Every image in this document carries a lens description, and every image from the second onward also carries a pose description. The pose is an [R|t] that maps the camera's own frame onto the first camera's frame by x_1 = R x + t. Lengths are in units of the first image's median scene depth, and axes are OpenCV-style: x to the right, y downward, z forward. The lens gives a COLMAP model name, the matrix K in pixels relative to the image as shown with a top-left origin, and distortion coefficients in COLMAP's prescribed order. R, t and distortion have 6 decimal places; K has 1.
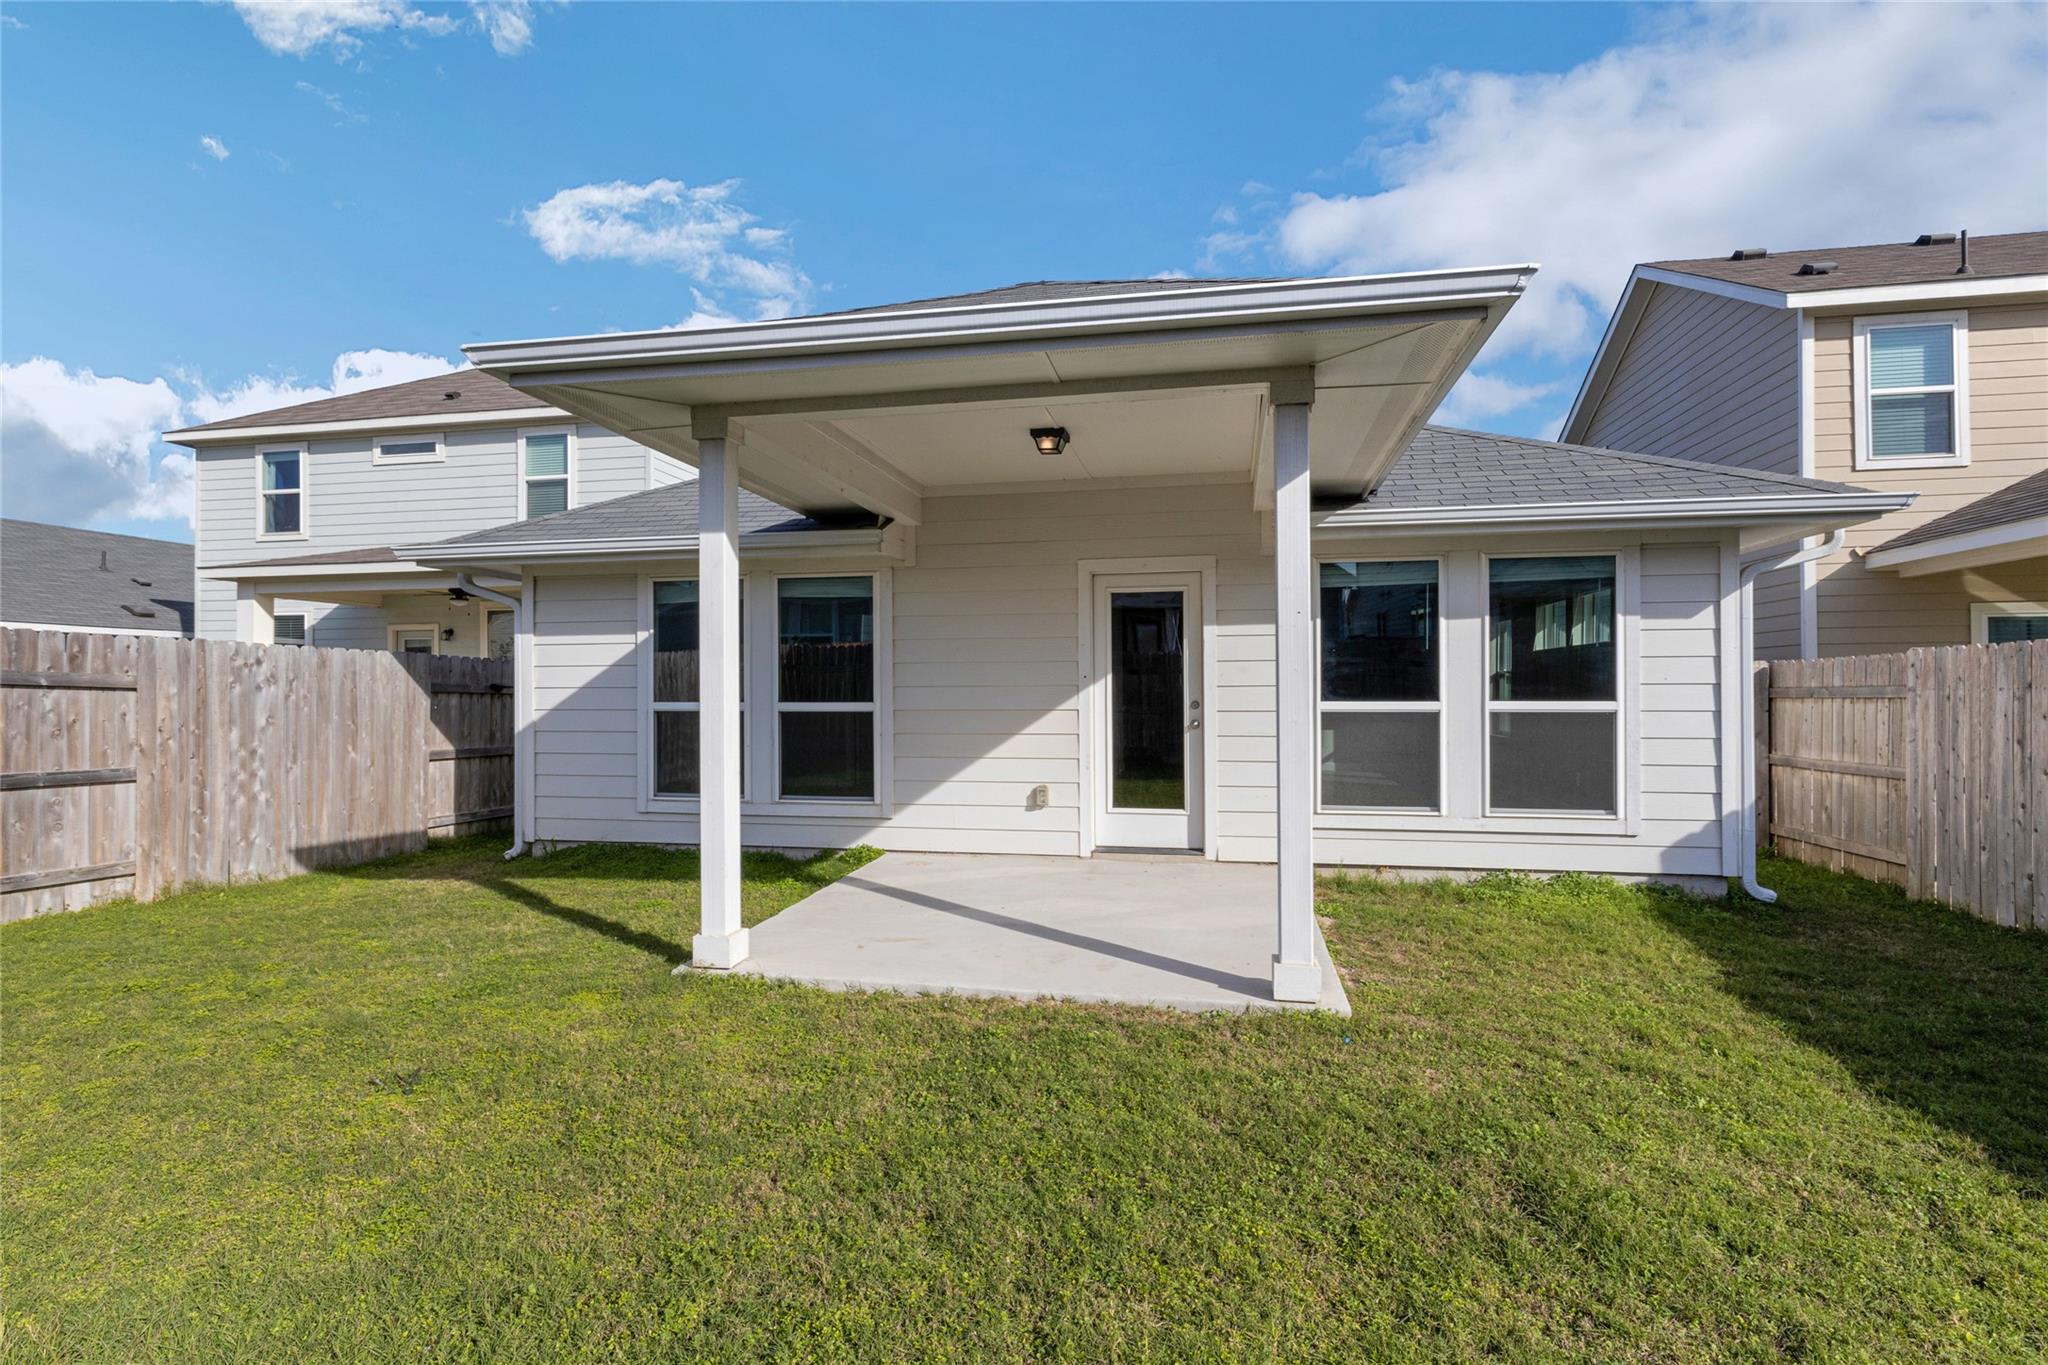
lens RADIAL K [[986.4, 0, 1020.7], [0, 986.4, 686.9], [0, 0, 1]] dist [0.000760, 0.001245]
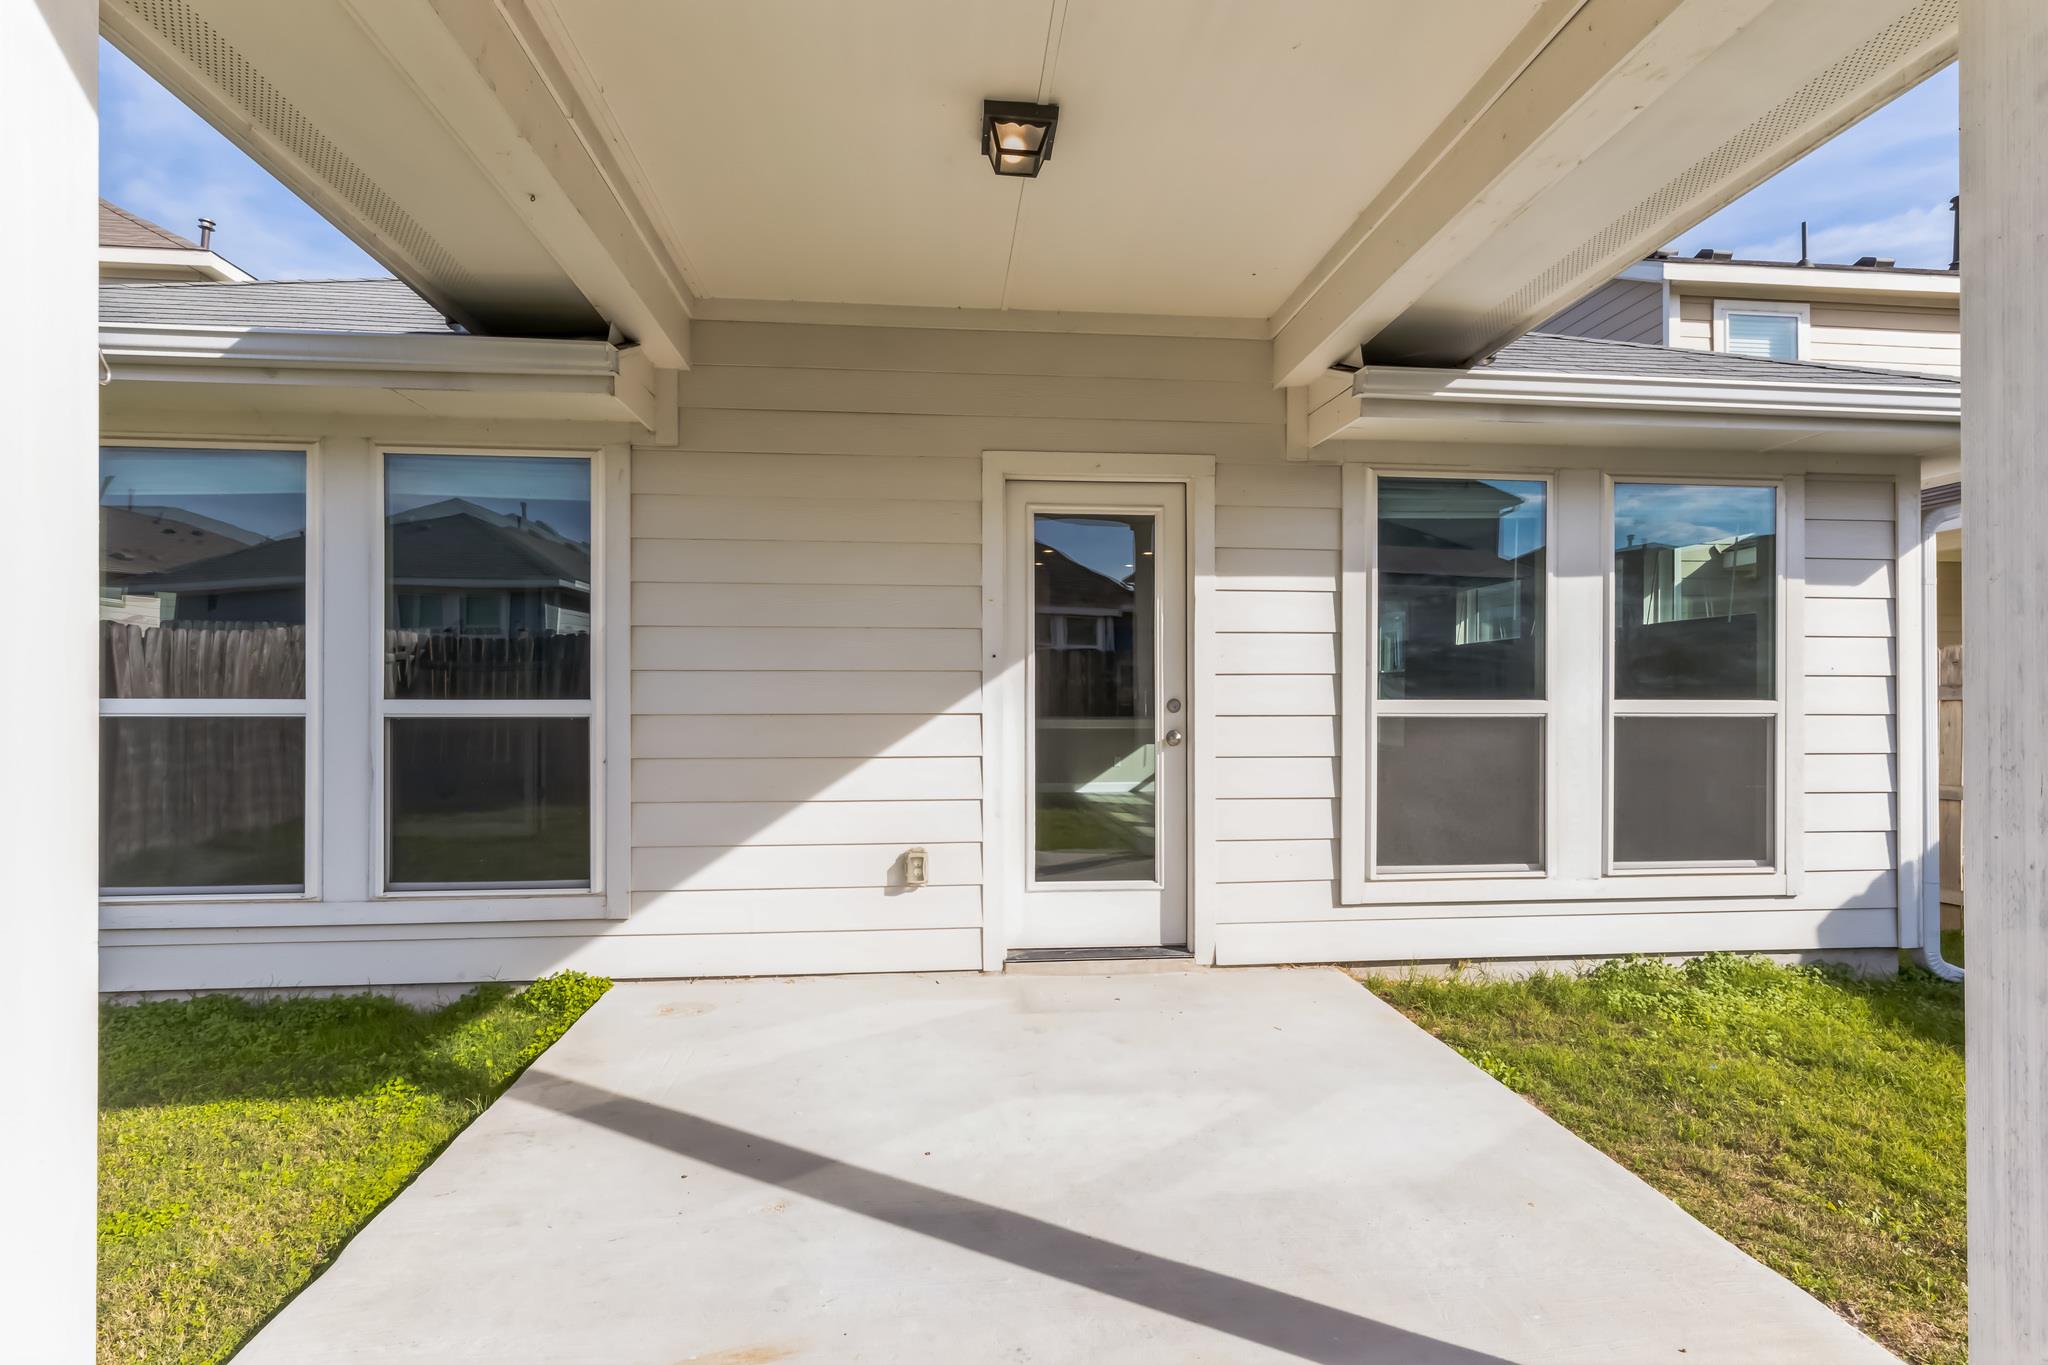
lens RADIAL K [[972.9, 0, 1021.4], [0, 972.9, 696.0], [0, 0, 1]] dist [0.000968, 0.000059]
pose [[0.957428, 0.006112, 0.288607, -0.084682], [-0.005390, 0.999980, -0.003296, 0.015250], [-0.288621, 0.001600, 0.957442, 0.467995]]
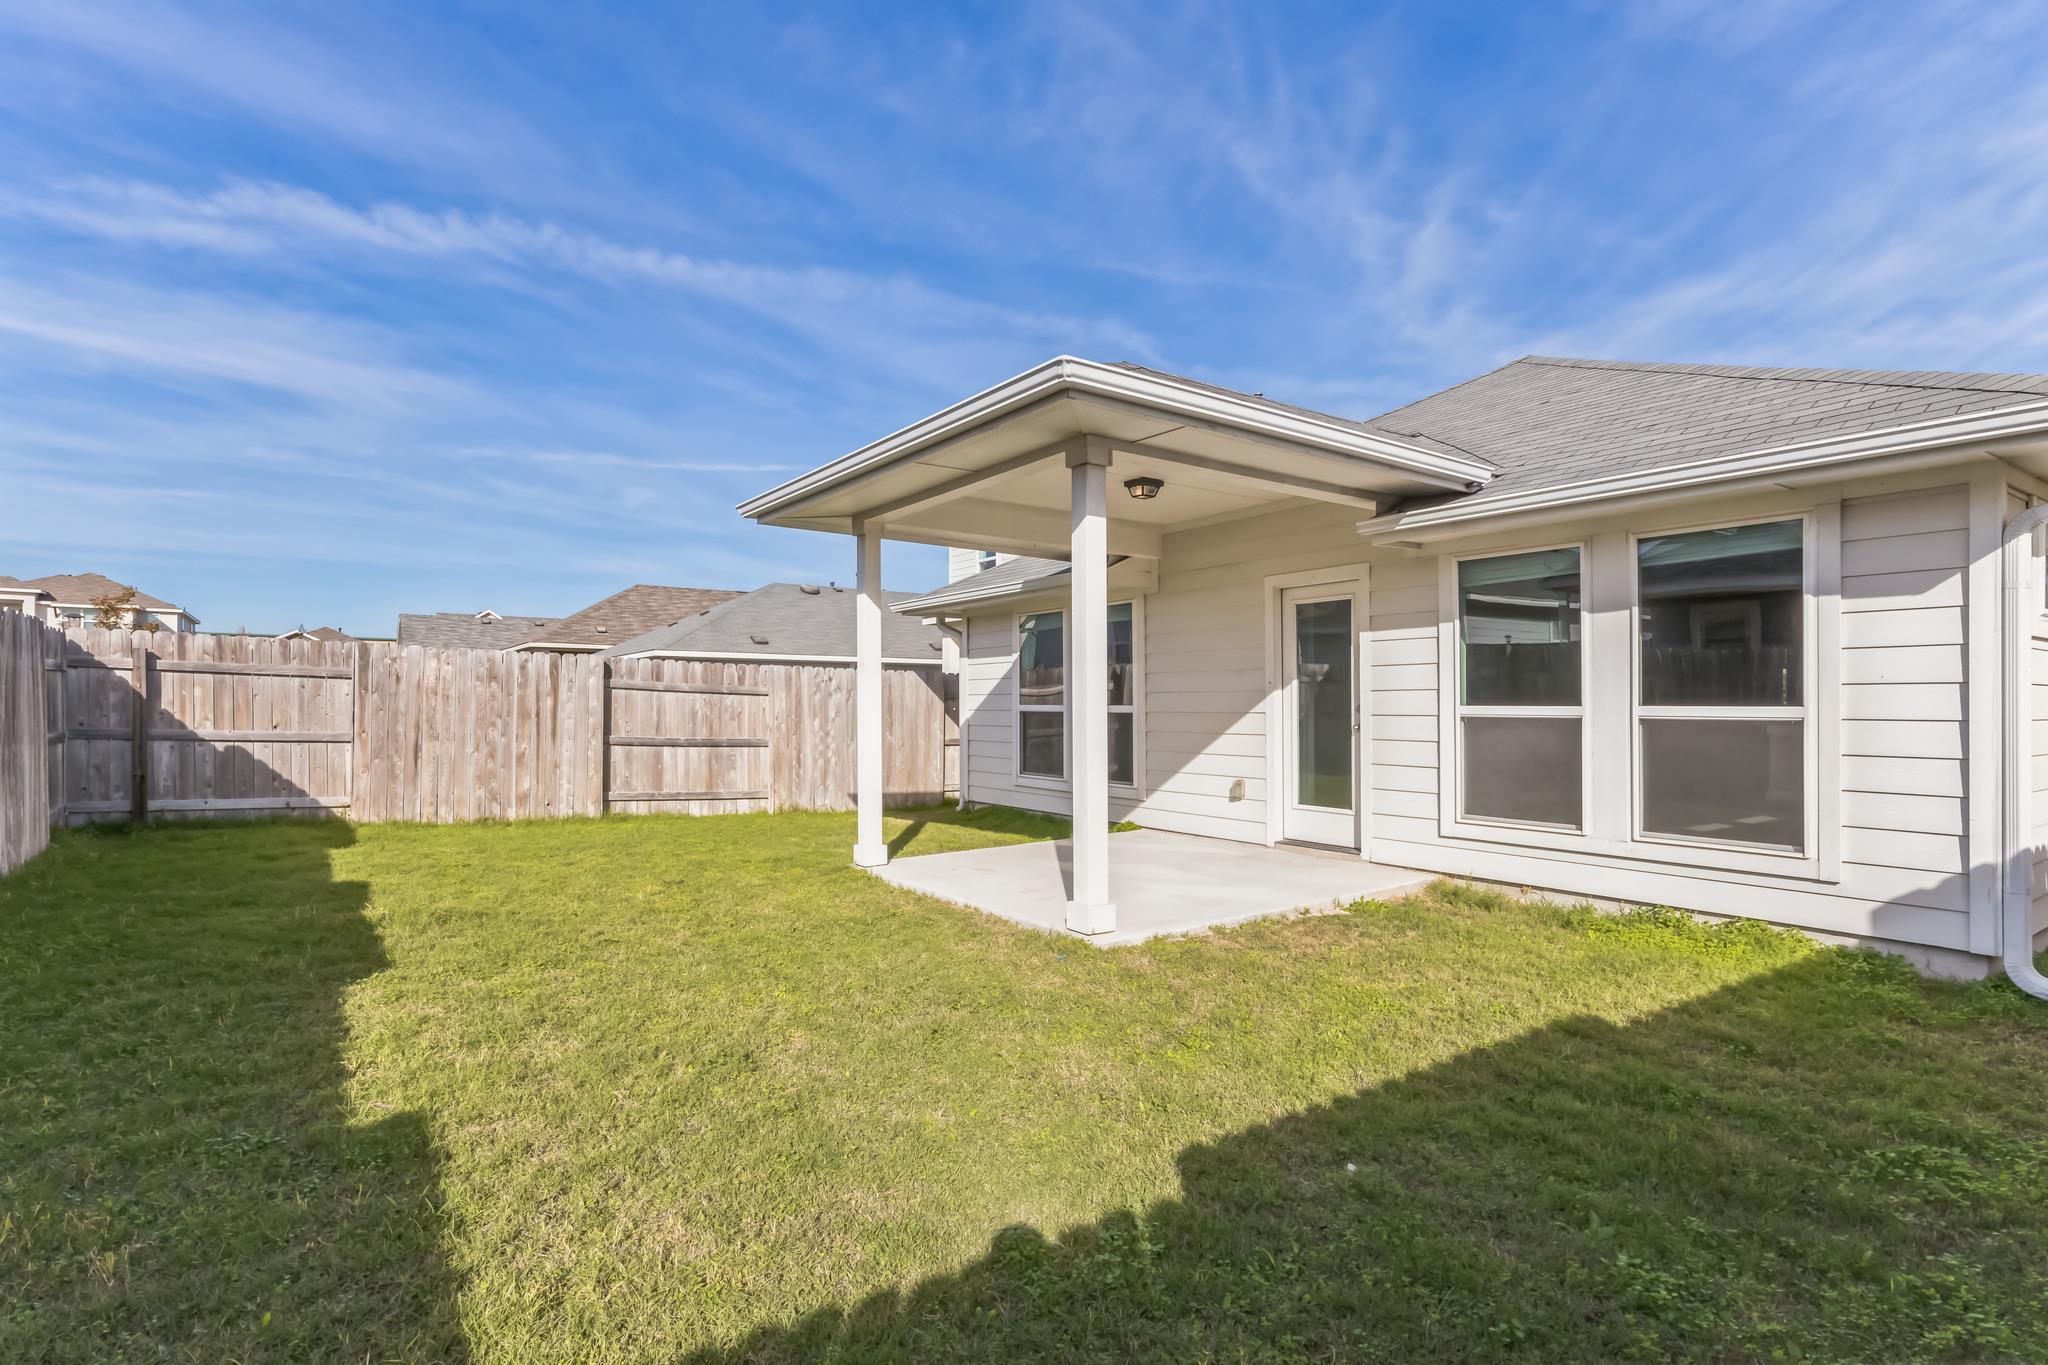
lens RADIAL K [[992.6, 0, 1024.6], [0, 992.6, 708.3], [0, 0, 1]] dist [0.000413, 0.001120]
pose [[0.724534, 0.007163, -0.689202, 0.646307], [-0.002856, 0.999969, 0.007389, 0.011088], [0.689234, -0.003385, 0.724531, 0.011064]]
